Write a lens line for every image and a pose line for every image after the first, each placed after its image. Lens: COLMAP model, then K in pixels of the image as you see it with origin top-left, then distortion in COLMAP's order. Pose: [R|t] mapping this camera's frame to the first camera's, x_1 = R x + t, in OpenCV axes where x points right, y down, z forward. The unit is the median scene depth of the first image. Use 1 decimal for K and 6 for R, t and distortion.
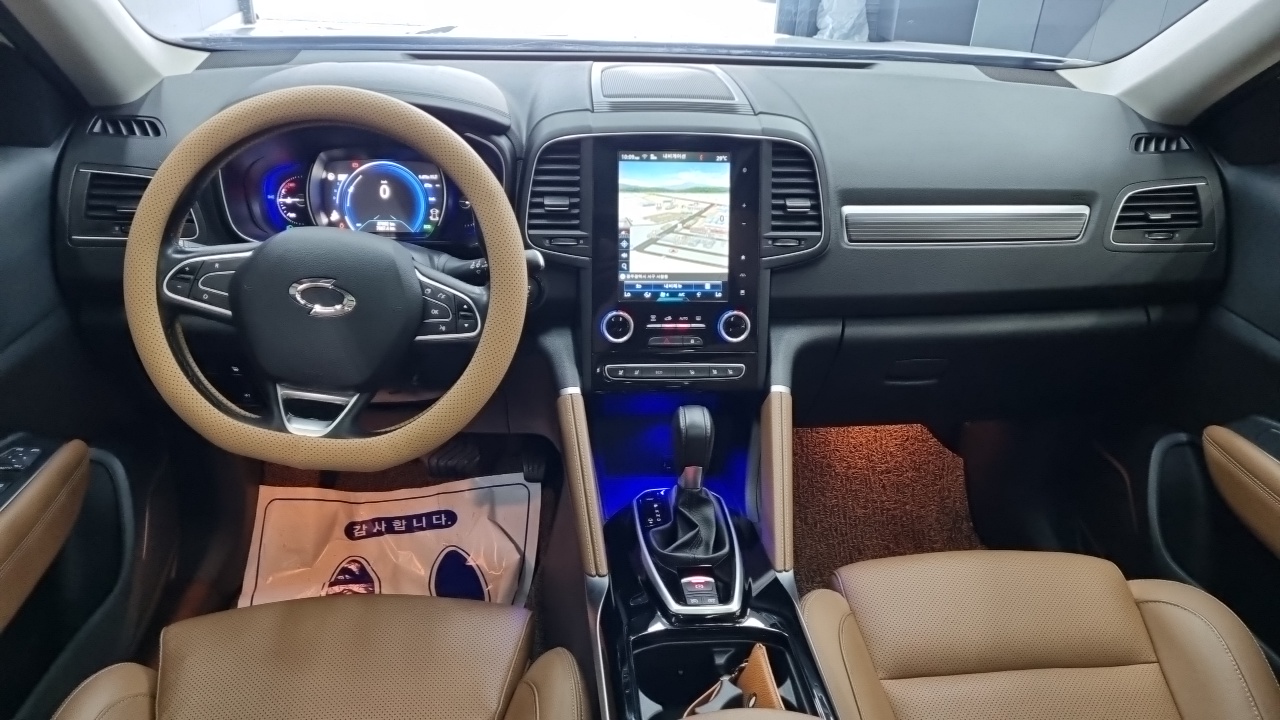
lens RADIAL K [[931.3, 0, 640.0], [0, 931.3, 360.0], [0, 0, 1]] dist [0.005039, 0.000089]
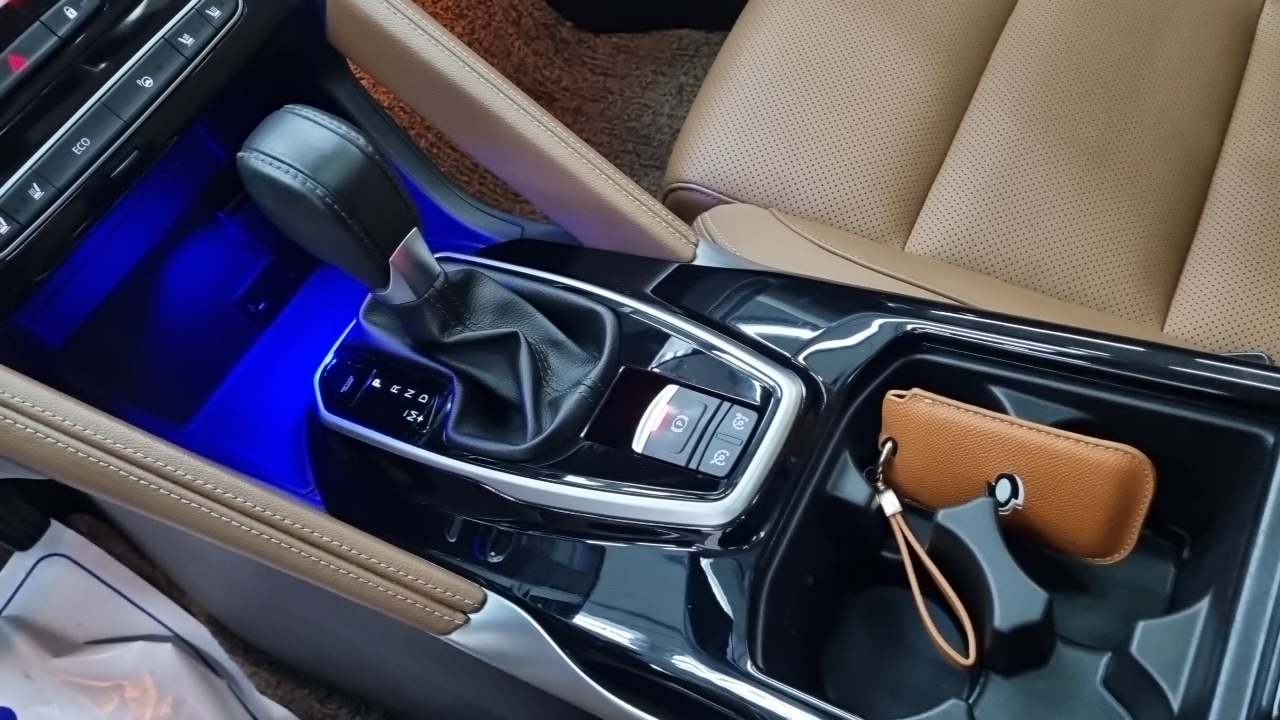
lens RADIAL K [[931.3, 0, 640.0], [0, 931.3, 360.0], [0, 0, 1]] dist [0.005039, 0.000089]
pose [[0.526625, -0.788335, 0.318111, -0.063104], [0.602085, 0.610058, 0.515094, 0.011293], [-0.600132, -0.079732, 0.795917, 0.846966]]
